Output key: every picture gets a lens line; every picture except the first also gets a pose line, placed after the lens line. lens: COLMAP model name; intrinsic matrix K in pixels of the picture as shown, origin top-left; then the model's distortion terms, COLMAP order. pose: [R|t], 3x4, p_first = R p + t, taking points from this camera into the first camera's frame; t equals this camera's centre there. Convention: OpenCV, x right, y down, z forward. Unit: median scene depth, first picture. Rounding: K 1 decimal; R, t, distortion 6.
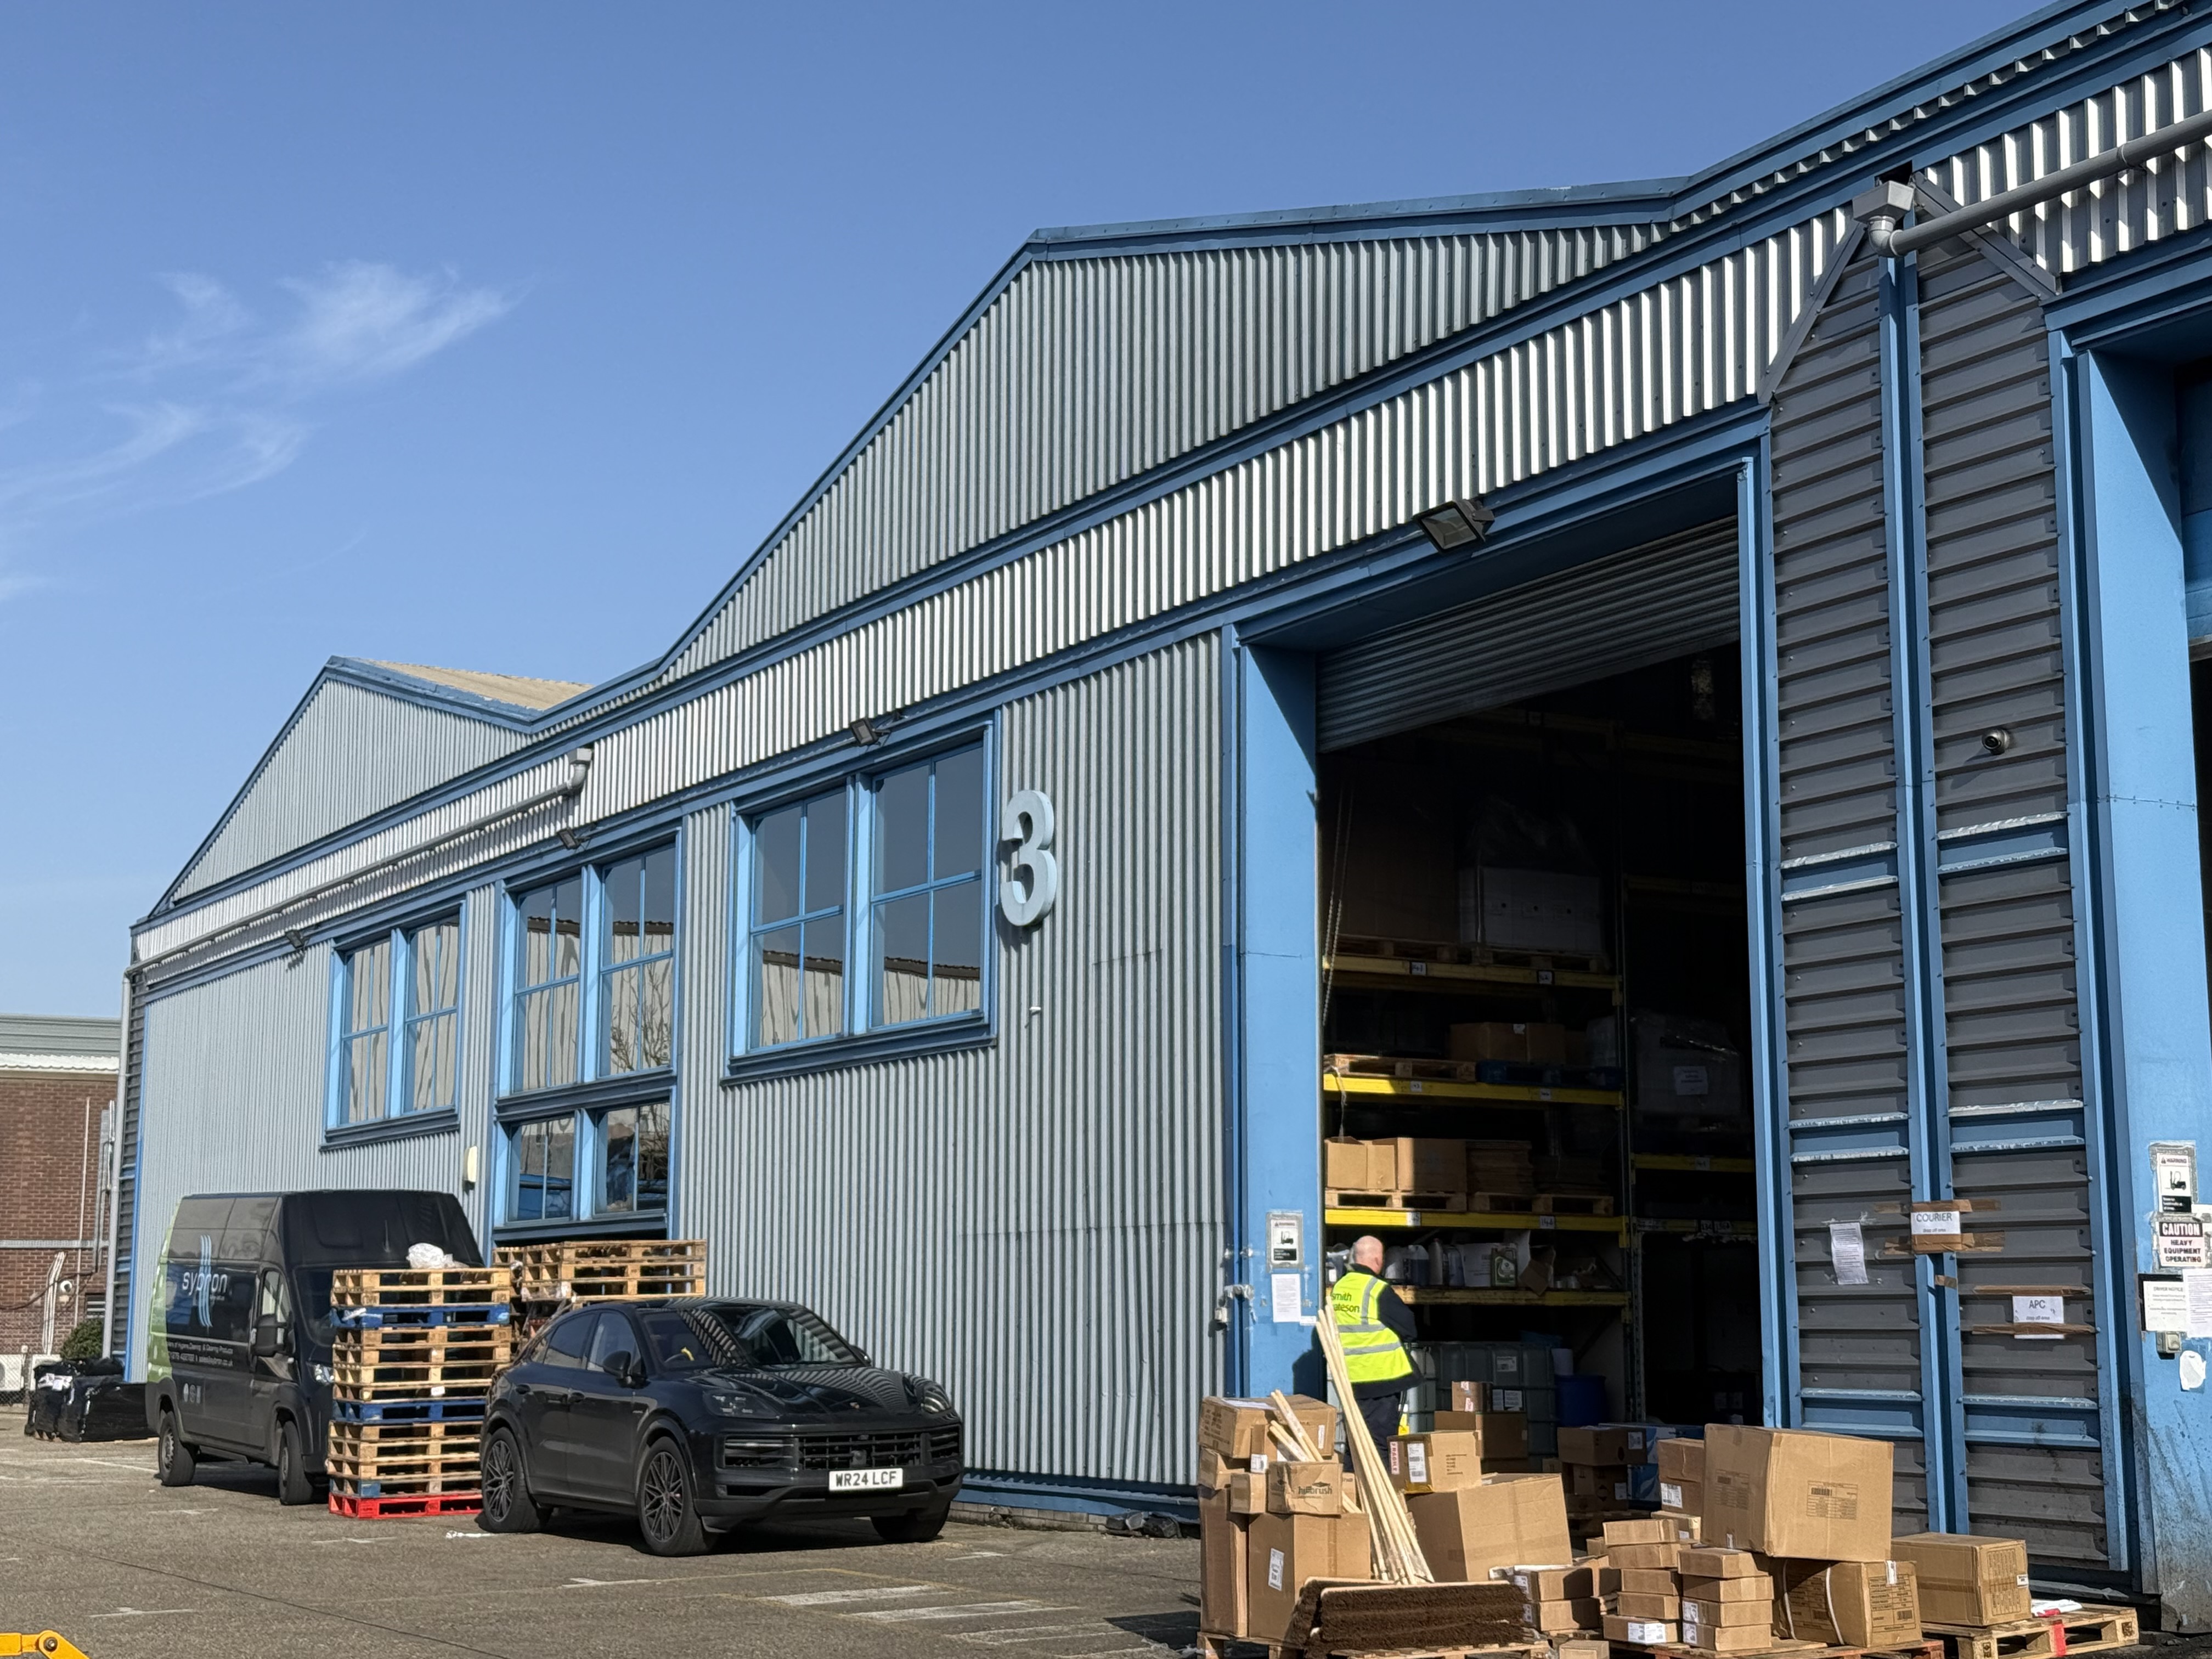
lens RADIAL K [[3173.4, 0, 1106.0], [0, 3173.4, 829.5], [0, 0, 1]] dist [0.146397, 0.065508]
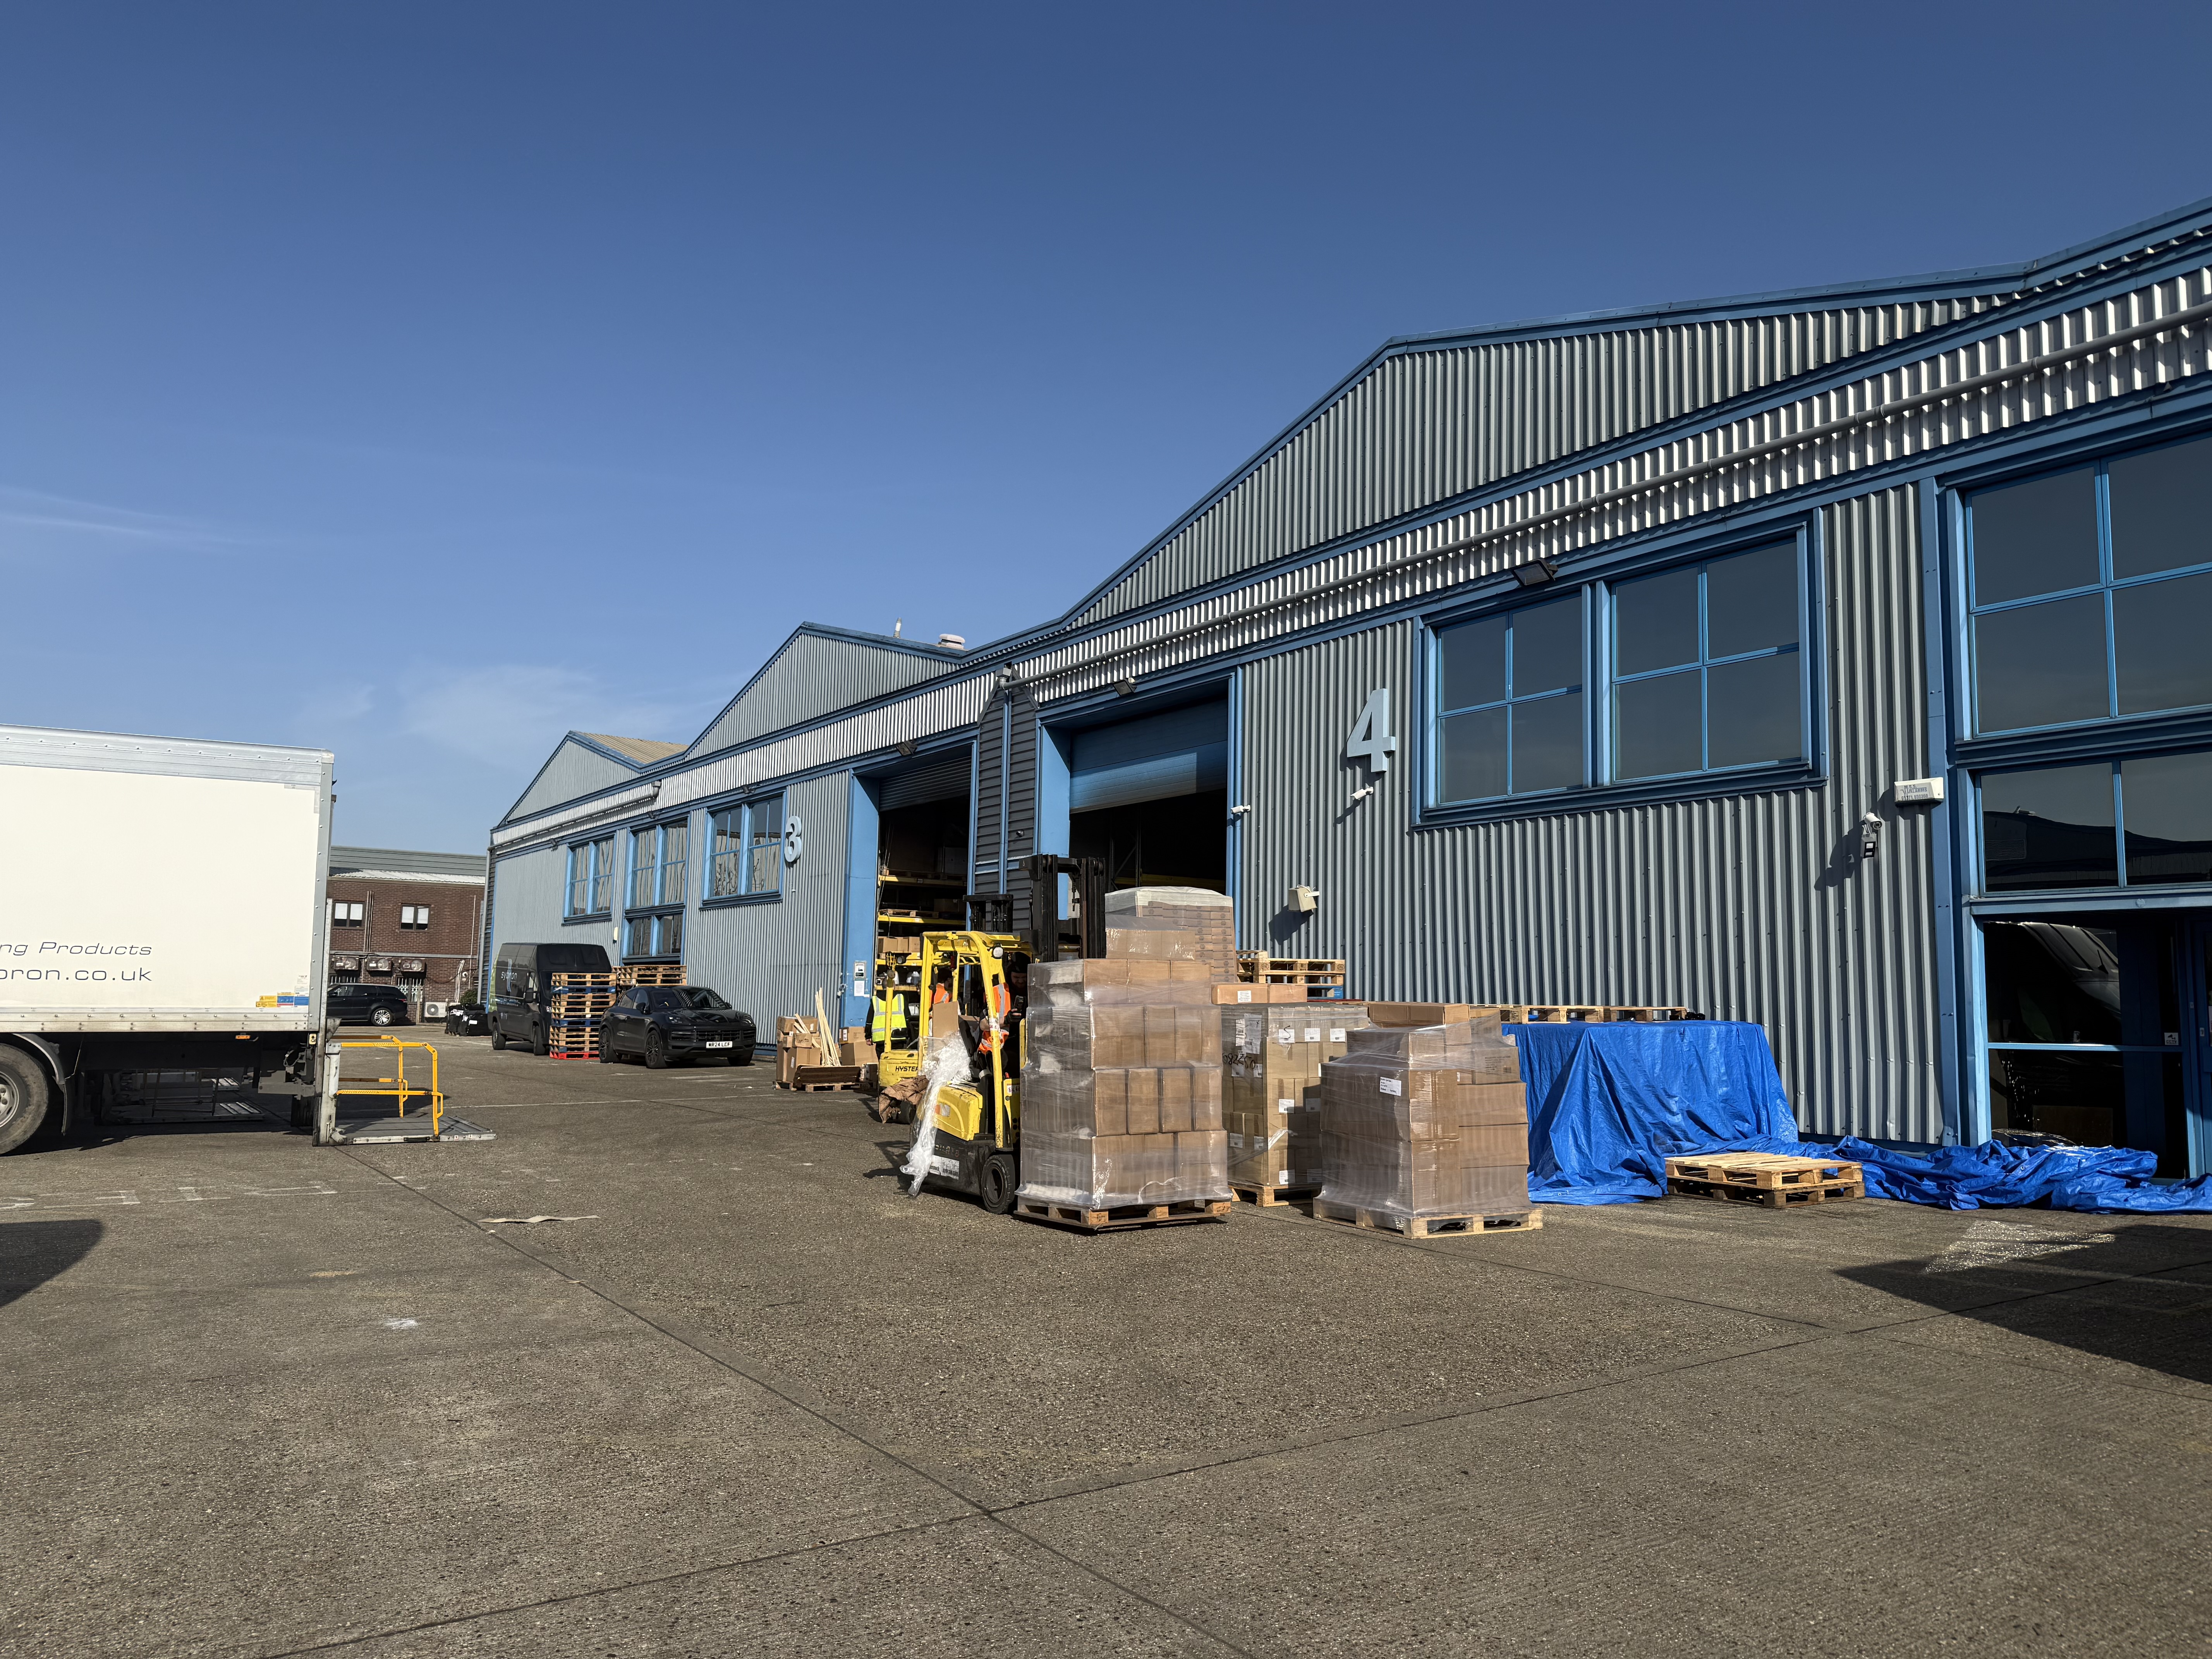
lens RADIAL K [[1539.7, 0, 1167.5], [0, 1539.7, 834.2], [0, 0, 1]] dist [0.054685, -0.000471]
pose [[0.994176, 0.026830, 0.104377, 0.155884], [-0.031551, 0.998540, 0.043848, -0.062987], [-0.103048, -0.046886, 0.993571, -0.416794]]
